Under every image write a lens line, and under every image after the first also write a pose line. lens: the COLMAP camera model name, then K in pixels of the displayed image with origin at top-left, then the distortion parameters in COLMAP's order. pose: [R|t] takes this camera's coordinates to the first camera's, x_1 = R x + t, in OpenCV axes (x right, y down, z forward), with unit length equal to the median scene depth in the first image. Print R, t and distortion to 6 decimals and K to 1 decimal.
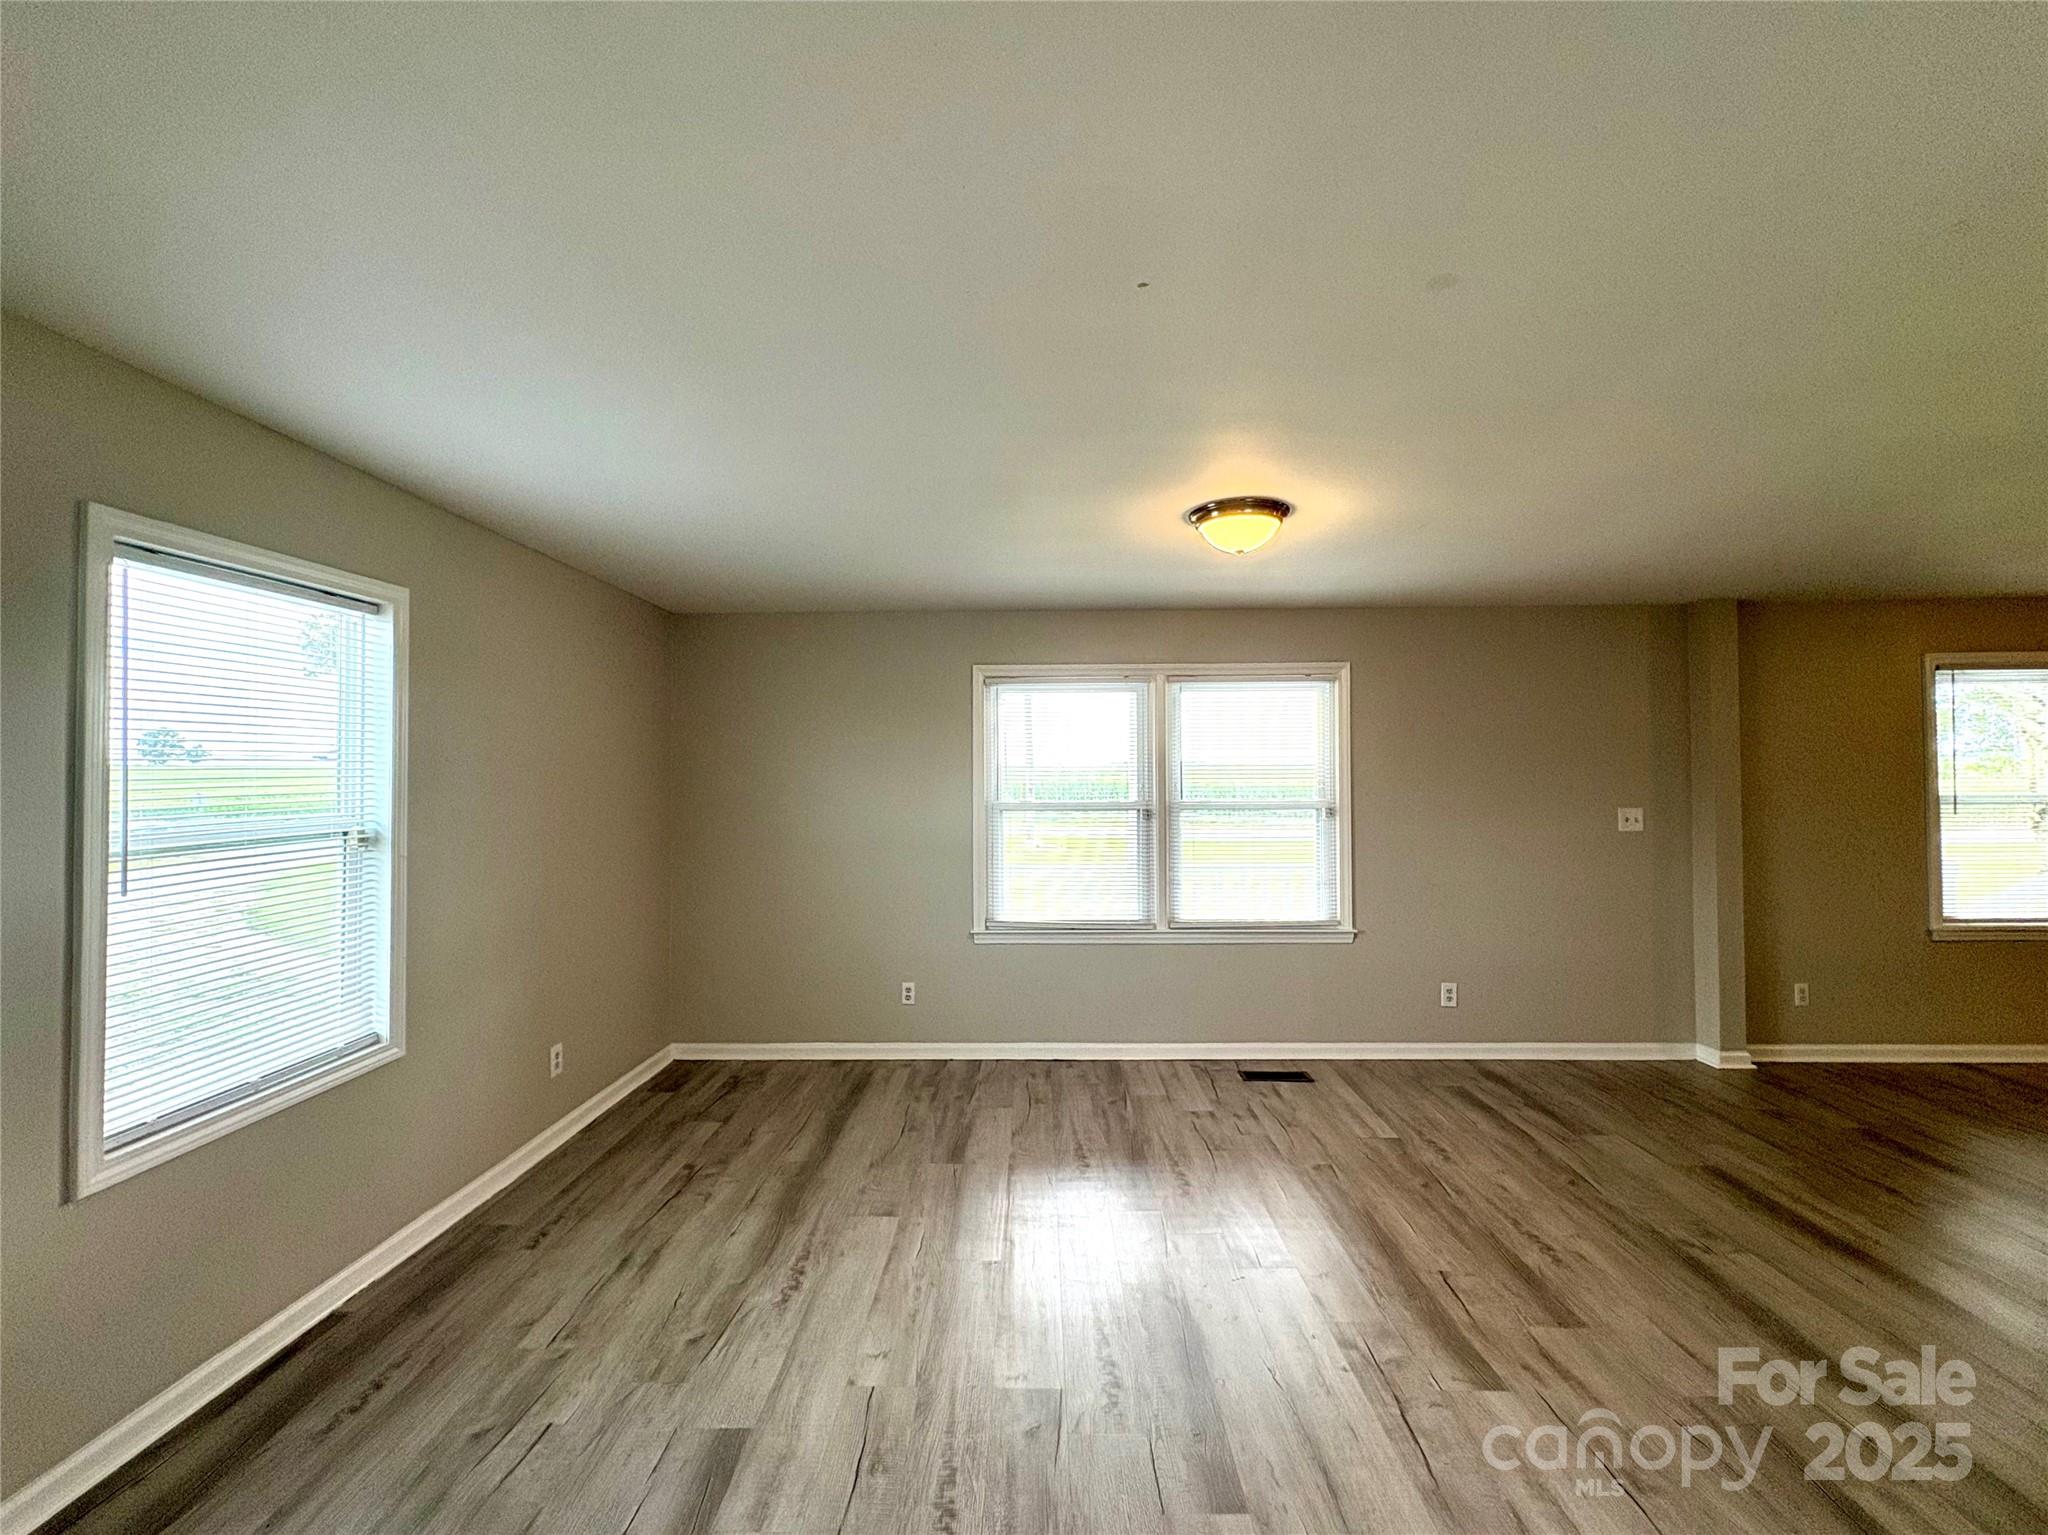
lens RADIAL K [[790.2, 0, 1028.2], [0, 790.2, 771.9], [0, 0, 1]] dist [-0.001191, 0.000332]
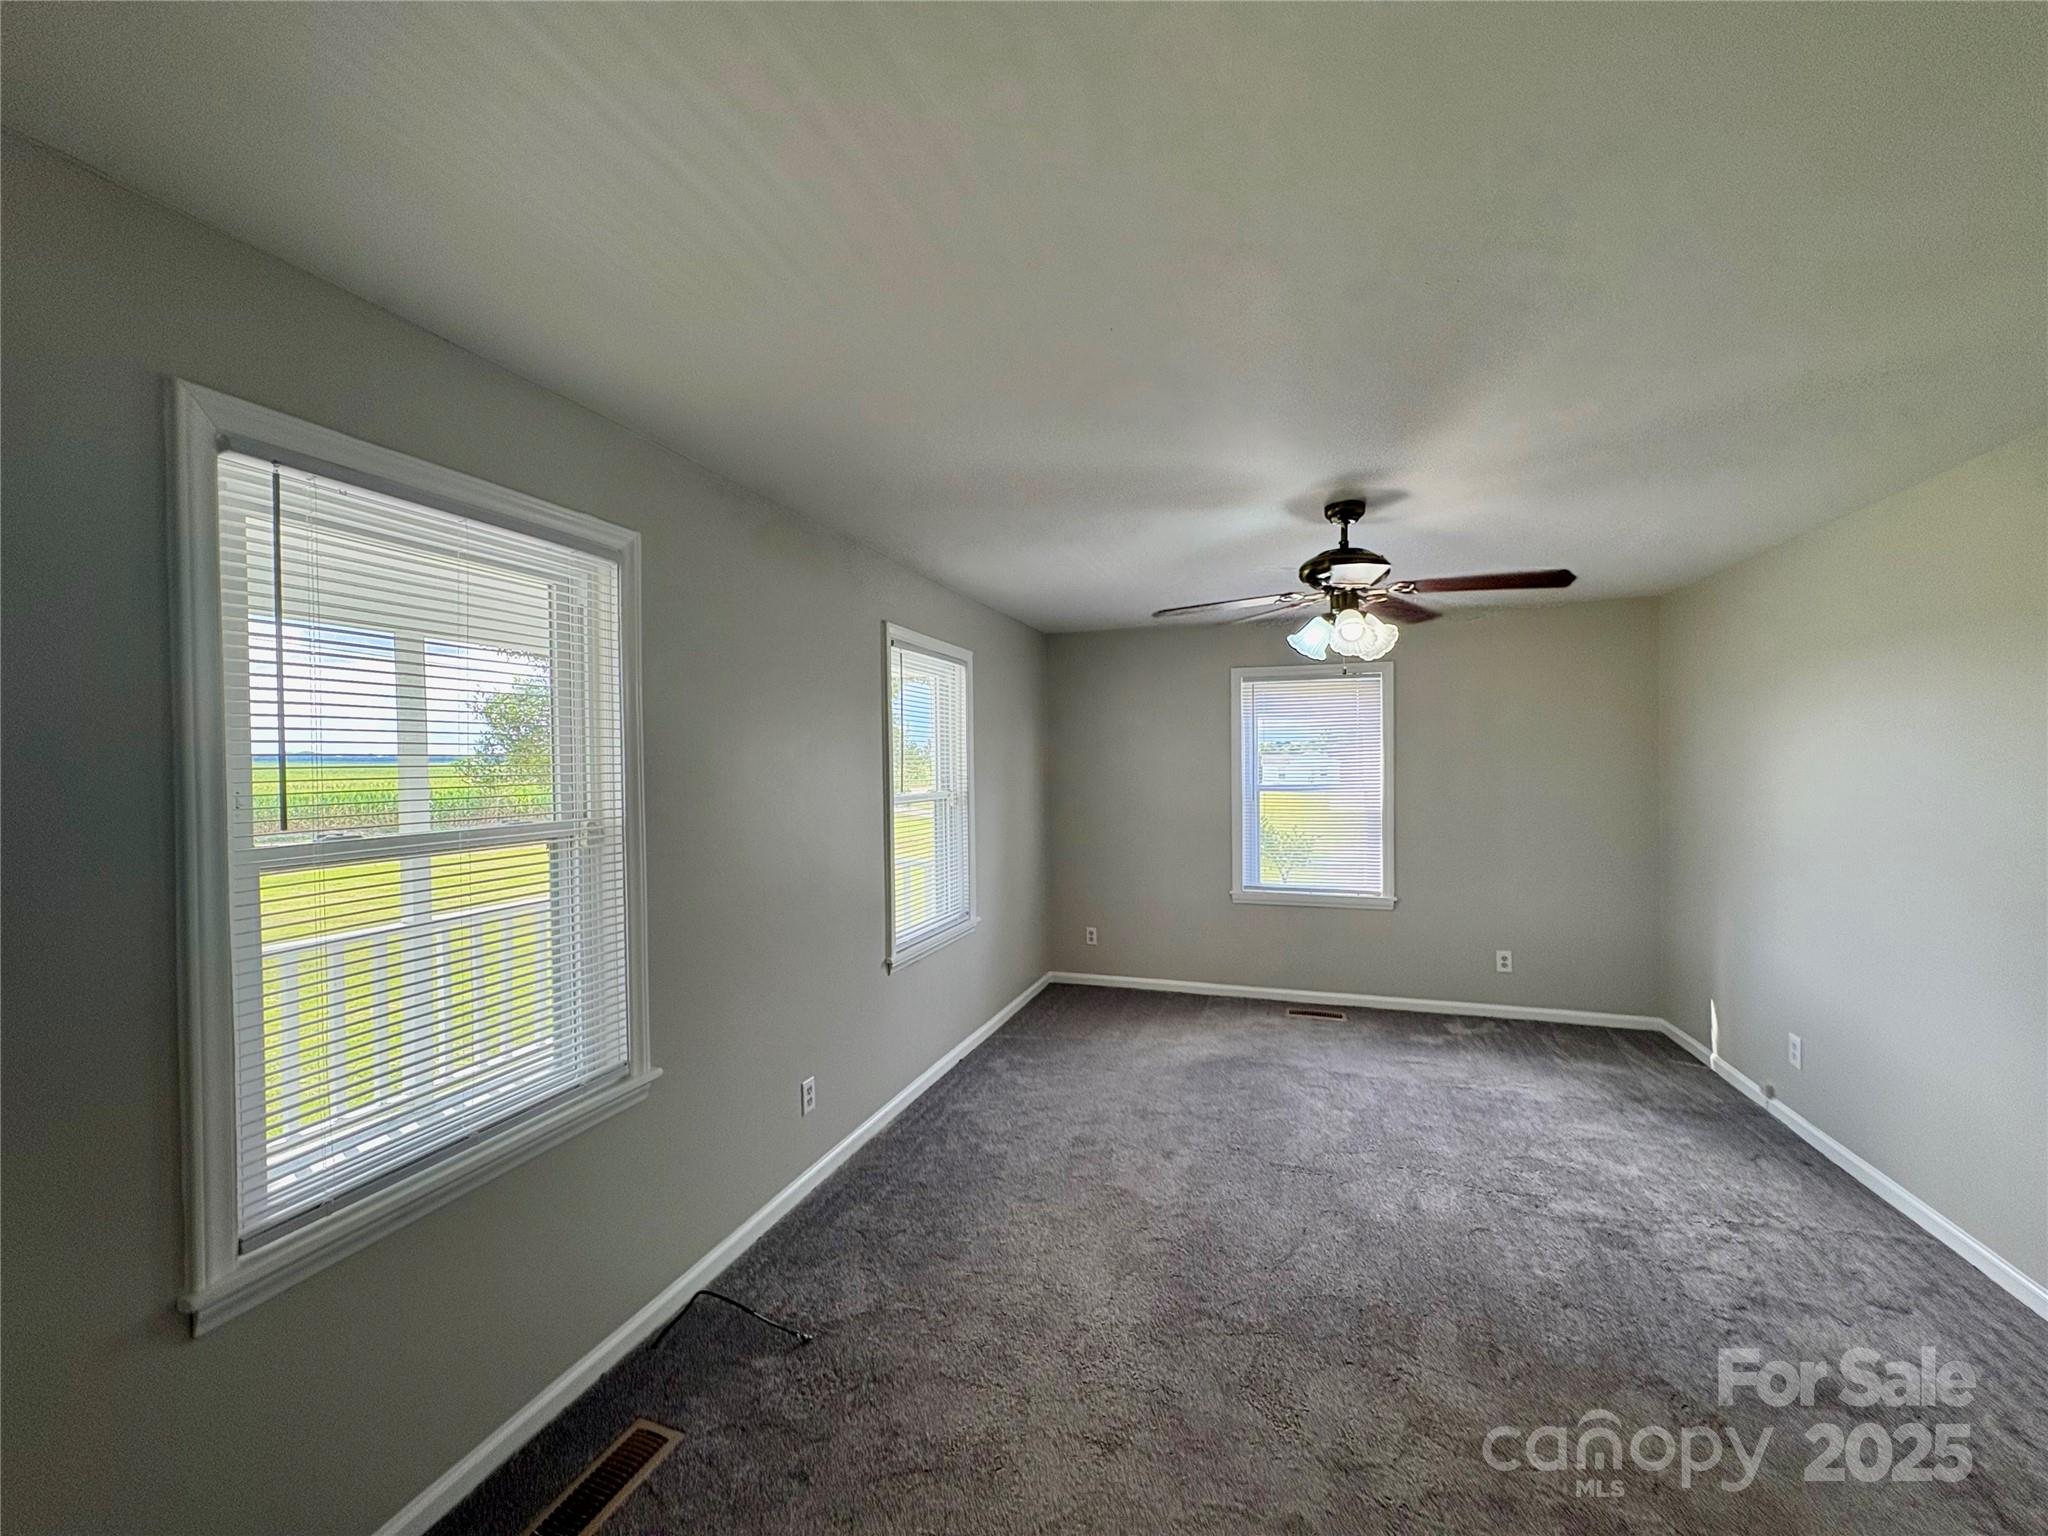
lens RADIAL K [[814.4, 0, 1024.0], [0, 814.4, 768.0], [0, 0, 1]] dist [-0.000611, 0.000710]
pose [[0.292736, -0.002186, 0.956191, 0.938874], [0.003800, 0.999992, 0.001123, -0.002378], [-0.956186, 0.003305, 0.292742, 0.604334]]
